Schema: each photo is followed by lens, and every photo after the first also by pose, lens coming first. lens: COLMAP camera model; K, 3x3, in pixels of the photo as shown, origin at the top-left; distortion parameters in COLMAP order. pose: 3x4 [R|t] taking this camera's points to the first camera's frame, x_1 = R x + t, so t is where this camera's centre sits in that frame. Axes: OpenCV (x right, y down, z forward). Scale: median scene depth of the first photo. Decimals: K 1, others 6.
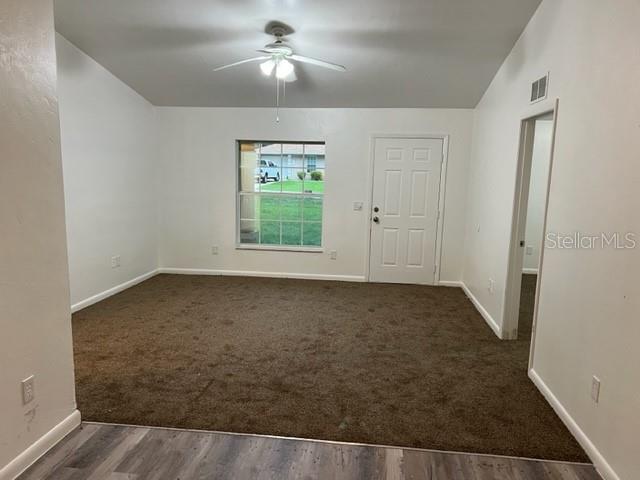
lens RADIAL K [[477.9, 0, 318.1], [0, 477.9, 257.0], [0, 0, 1]] dist [0.044198, -0.001088]
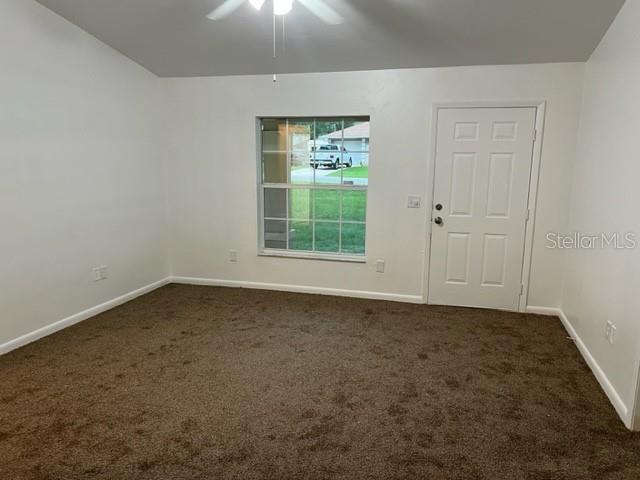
lens RADIAL K [[484.3, 0, 322.9], [0, 484.3, 253.3], [0, 0, 1]] dist [0.001309, -0.002274]
pose [[0.988242, 0.016996, -0.151953, 0.067612], [-0.013938, 0.999679, 0.021169, -0.046637], [0.152264, -0.018802, 0.988161, 0.267979]]
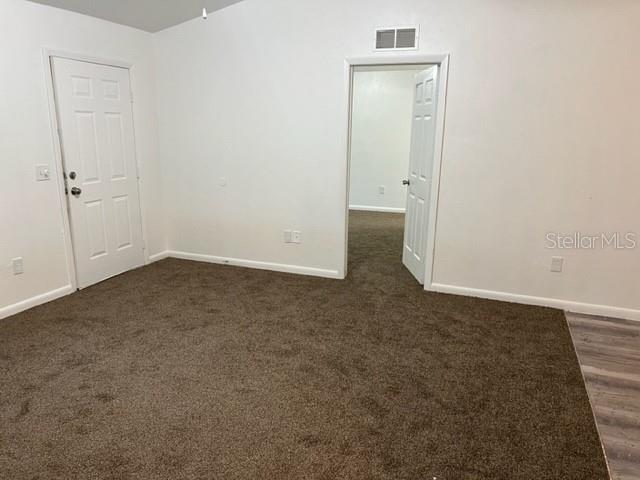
lens RADIAL K [[486.9, 0, 320.0], [0, 486.9, 240.0], [0, 0, 1]] dist [0.031354, -0.004745]
pose [[0.247949, -0.245572, 0.937131, -0.477503], [0.163178, 0.964104, 0.209466, -0.112149], [-0.954931, 0.100982, 0.279121, 0.583902]]
